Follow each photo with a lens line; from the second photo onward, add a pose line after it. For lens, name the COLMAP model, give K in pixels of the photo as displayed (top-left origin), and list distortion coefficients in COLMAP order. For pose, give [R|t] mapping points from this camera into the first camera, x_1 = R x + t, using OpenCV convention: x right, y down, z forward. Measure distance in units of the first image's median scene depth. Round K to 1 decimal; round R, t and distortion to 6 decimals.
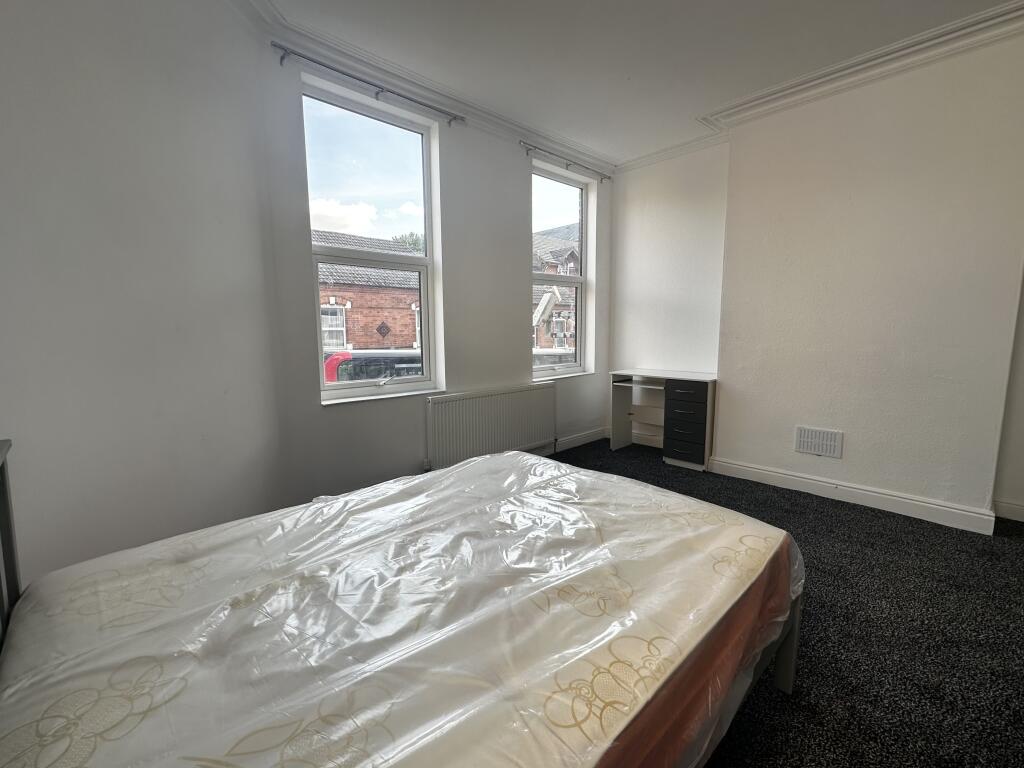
lens RADIAL K [[449.1, 0, 512.0], [0, 449.1, 384.0], [0, 0, 1]] dist [-0.002323, 0.000412]
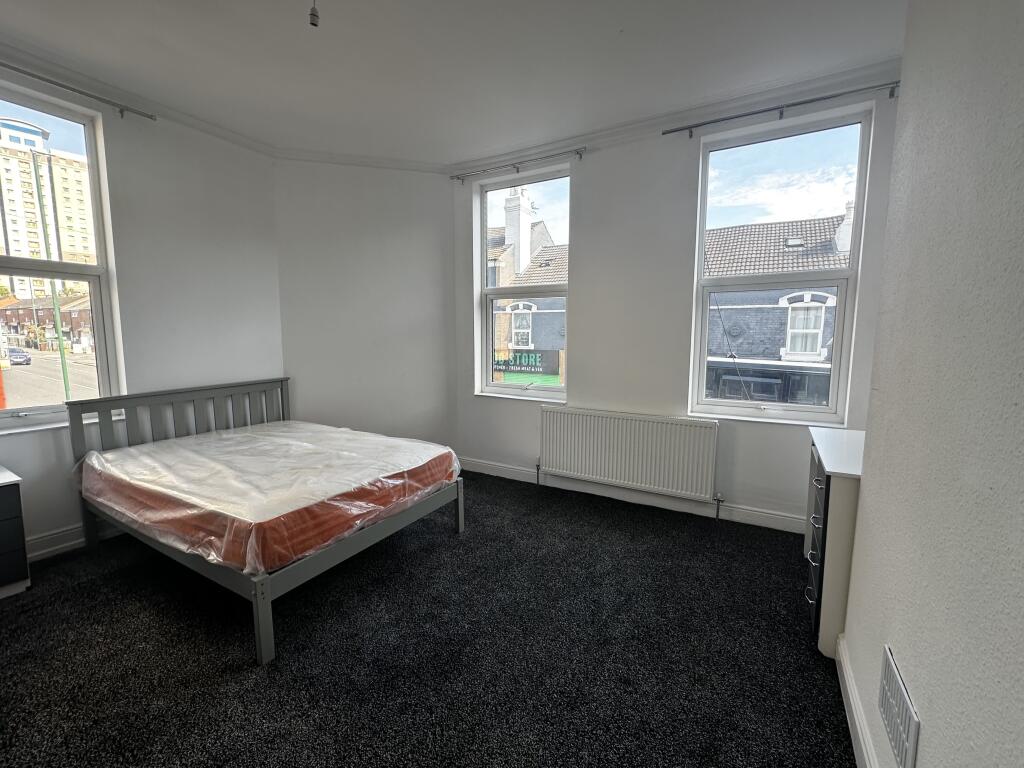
lens RADIAL K [[444.7, 0, 510.7], [0, 444.7, 385.7], [0, 0, 1]] dist [-0.004452, 0.000726]
pose [[0.277180, 0.117444, -0.953613, 1.056896], [-0.126064, 0.988367, 0.085083, -0.128960], [0.952512, 0.096633, 0.288761, 0.694340]]
